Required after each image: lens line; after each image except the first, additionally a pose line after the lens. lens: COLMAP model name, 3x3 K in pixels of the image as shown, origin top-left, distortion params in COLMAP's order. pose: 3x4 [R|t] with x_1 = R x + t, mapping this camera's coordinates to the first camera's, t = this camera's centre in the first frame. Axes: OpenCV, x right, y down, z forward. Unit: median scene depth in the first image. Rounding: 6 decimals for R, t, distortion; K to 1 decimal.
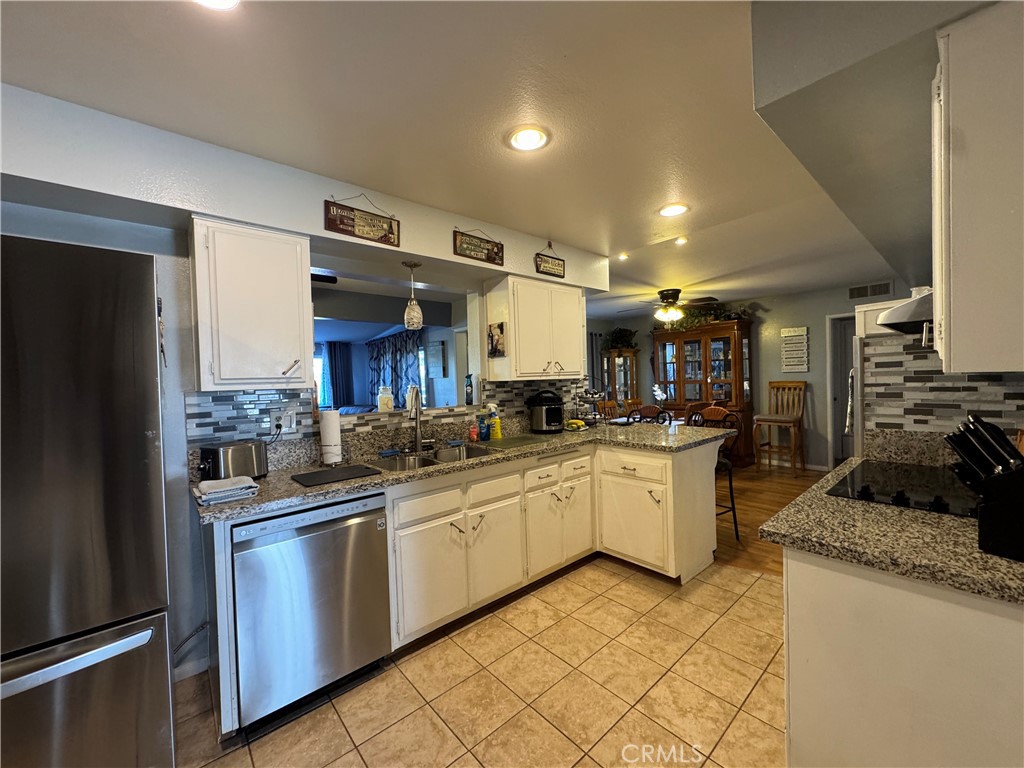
lens RADIAL K [[403.5, 0, 512.0], [0, 403.5, 384.0], [0, 0, 1]] dist [0.000243, -0.000003]
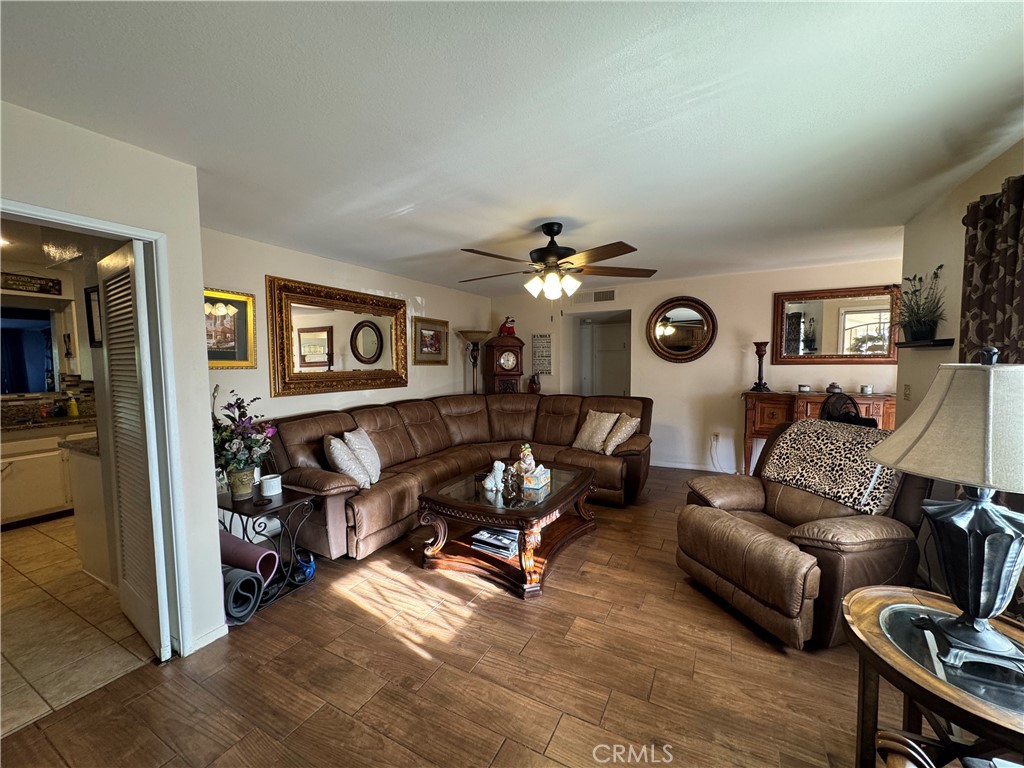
lens RADIAL K [[403.5, 0, 512.0], [0, 403.5, 384.0], [0, 0, 1]] dist [0.000243, -0.000003]
pose [[0.935564, -0.004866, 0.353123, 0.940455], [-0.007987, 0.999358, 0.034930, -0.038082], [-0.353066, -0.035499, 0.934925, -0.894628]]
